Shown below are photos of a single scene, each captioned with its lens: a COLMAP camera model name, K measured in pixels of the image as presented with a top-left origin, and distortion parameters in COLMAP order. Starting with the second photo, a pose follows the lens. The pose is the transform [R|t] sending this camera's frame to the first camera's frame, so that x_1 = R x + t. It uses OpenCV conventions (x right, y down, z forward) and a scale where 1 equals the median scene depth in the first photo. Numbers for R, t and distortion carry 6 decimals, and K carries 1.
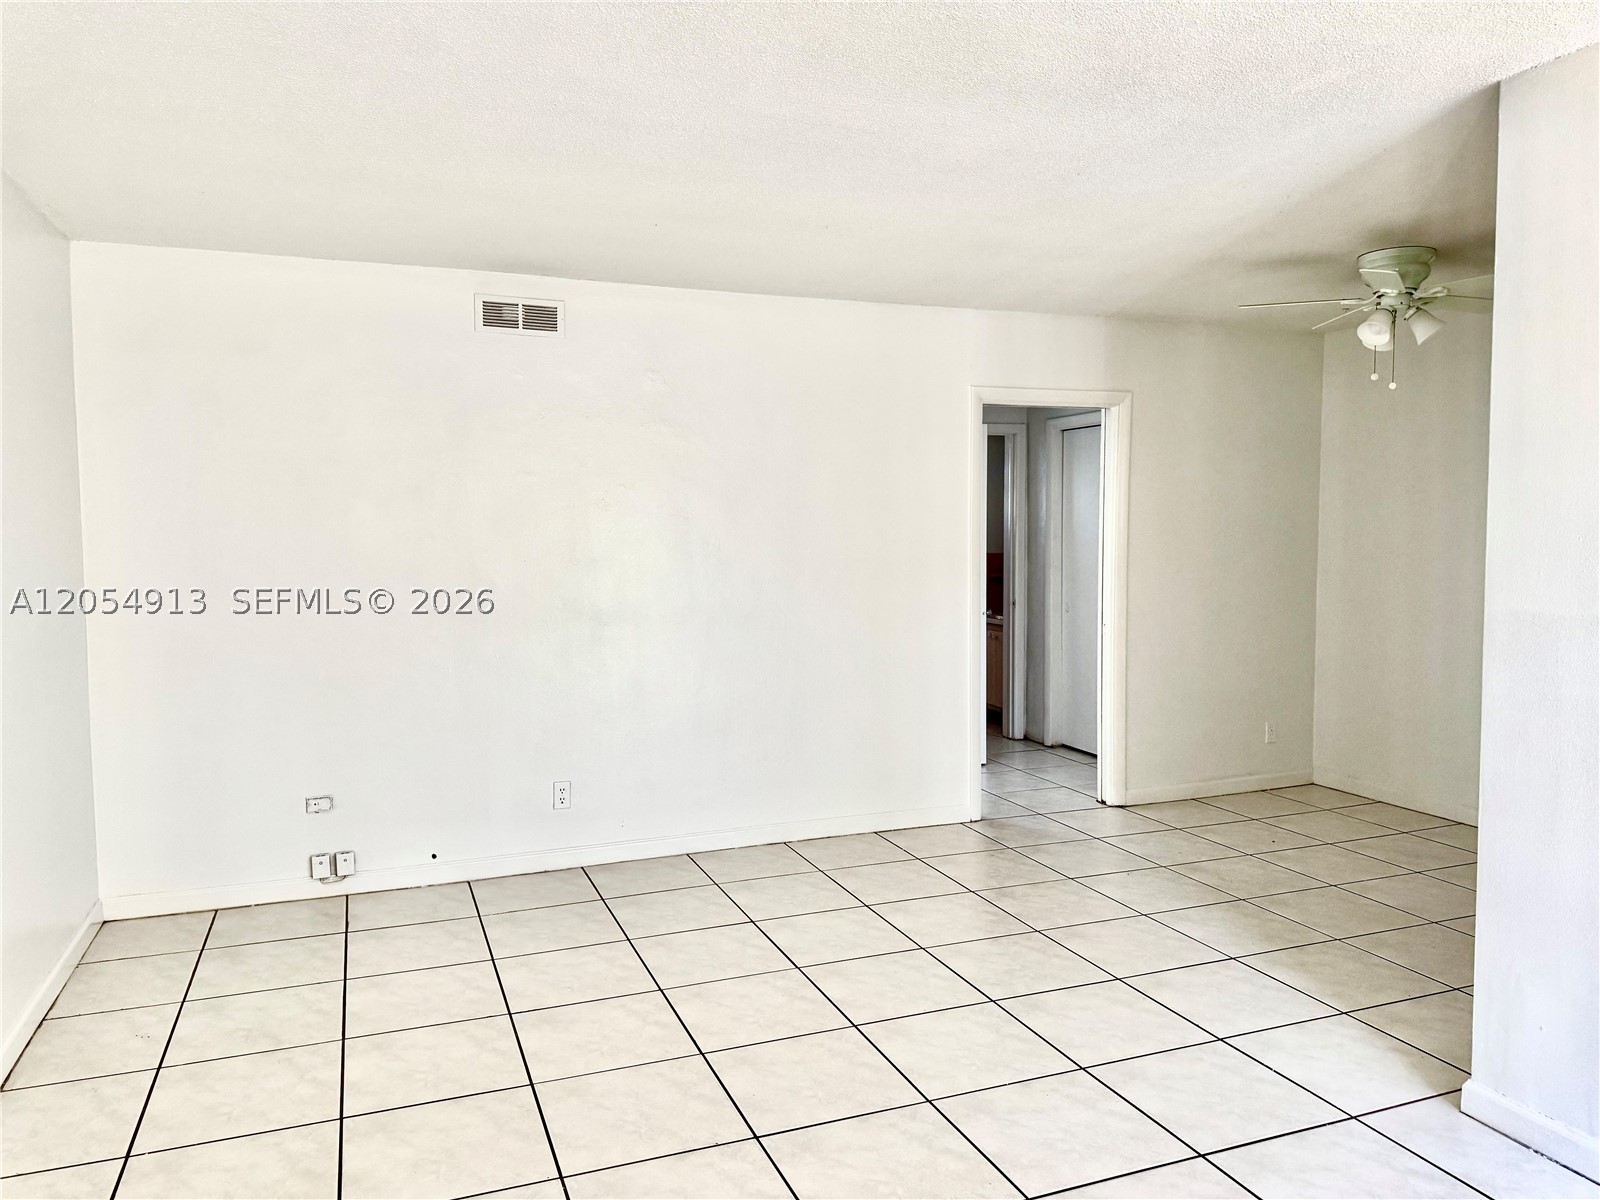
lens RADIAL K [[1138.3, 0, 805.0], [0, 1138.3, 595.9], [0, 0, 1]] dist [0.076030, -0.098395]
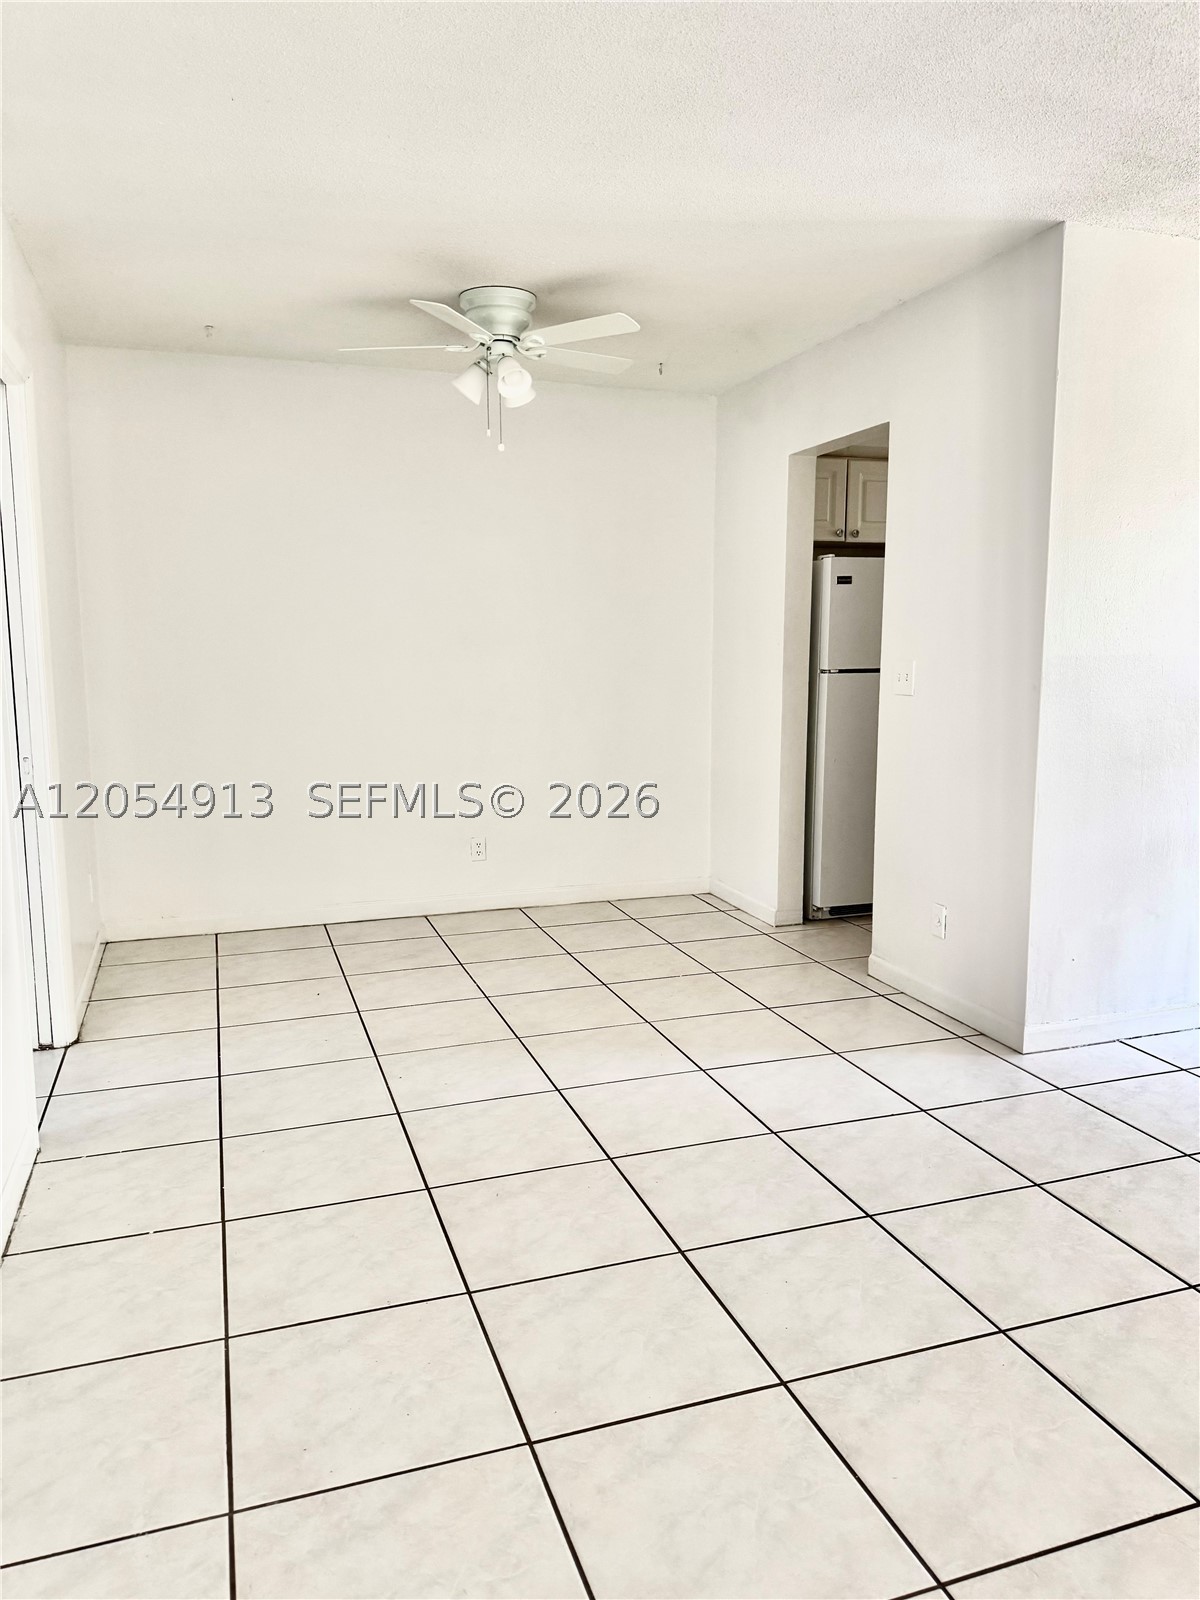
lens RADIAL K [[1150.7, 0, 603.3], [0, 1150.7, 824.4], [0, 0, 1]] dist [-0.001748, -0.005281]
pose [[0.023781, -0.147255, 0.988813, -0.373770], [0.058866, 0.987582, 0.145656, -0.007250], [-0.997983, 0.054743, 0.032154, 0.804679]]
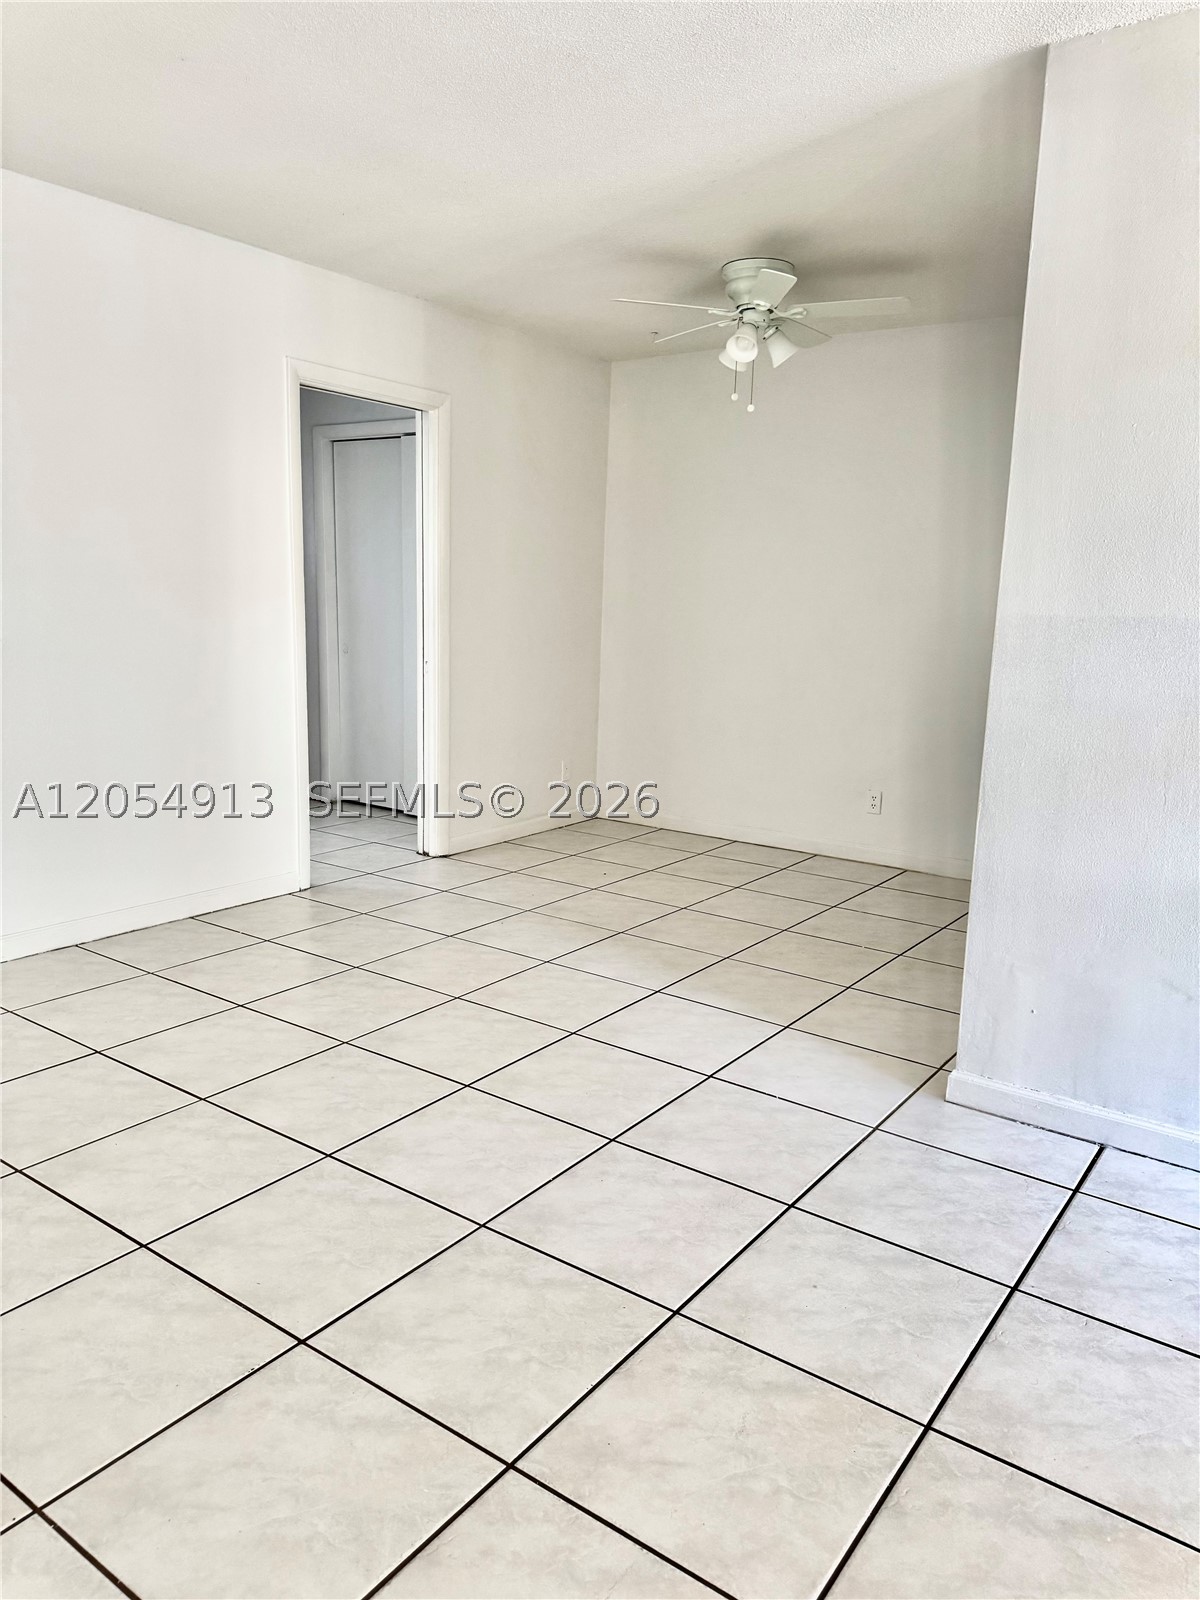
lens RADIAL K [[1138.3, 0, 600.0], [0, 1138.3, 800.0], [0, 0, 1]] dist [0.076030, -0.098395]
pose [[0.838777, -0.067310, 0.540299, -0.137430], [0.000327, 0.992391, 0.123125, 0.027329], [-0.544476, -0.103098, 0.832416, 0.186950]]
